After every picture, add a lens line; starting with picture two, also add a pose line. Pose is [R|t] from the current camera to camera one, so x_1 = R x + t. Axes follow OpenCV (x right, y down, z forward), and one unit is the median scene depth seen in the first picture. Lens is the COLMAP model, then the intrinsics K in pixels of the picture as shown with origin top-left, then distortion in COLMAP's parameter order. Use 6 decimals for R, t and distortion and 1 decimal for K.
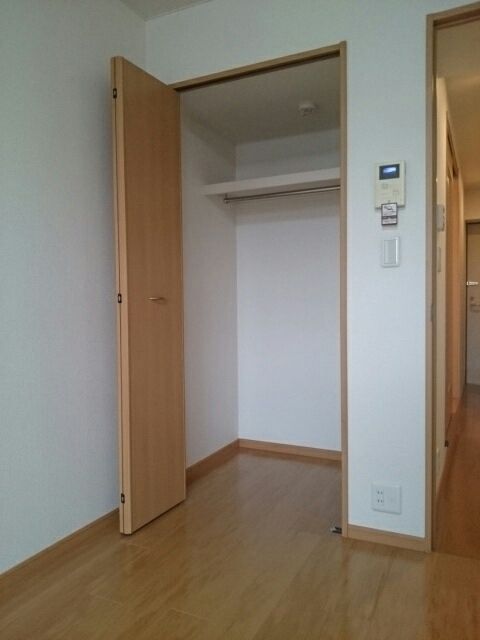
lens RADIAL K [[488.0, 0, 236.9], [0, 488.0, 309.0], [0, 0, 1]] dist [0.011240, 0.006555]
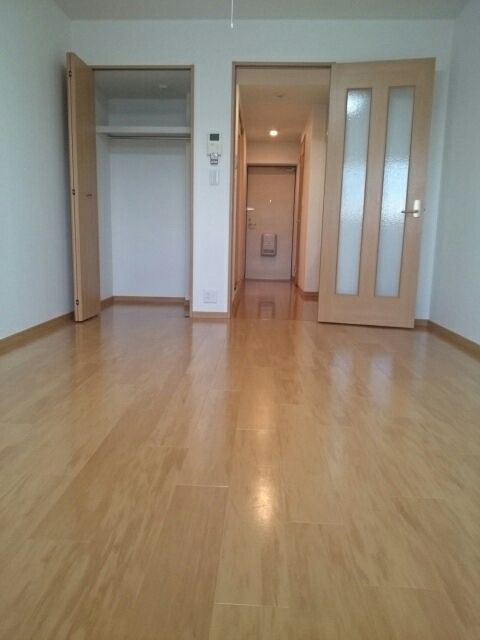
lens RADIAL K [[488.0, 0, 236.9], [0, 488.0, 309.0], [0, 0, 1]] dist [0.011240, 0.006555]
pose [[0.912483, -0.035082, 0.407608, -0.431115], [-0.018833, 0.991659, 0.127510, 0.159826], [-0.408681, -0.124027, 0.904211, -0.913520]]
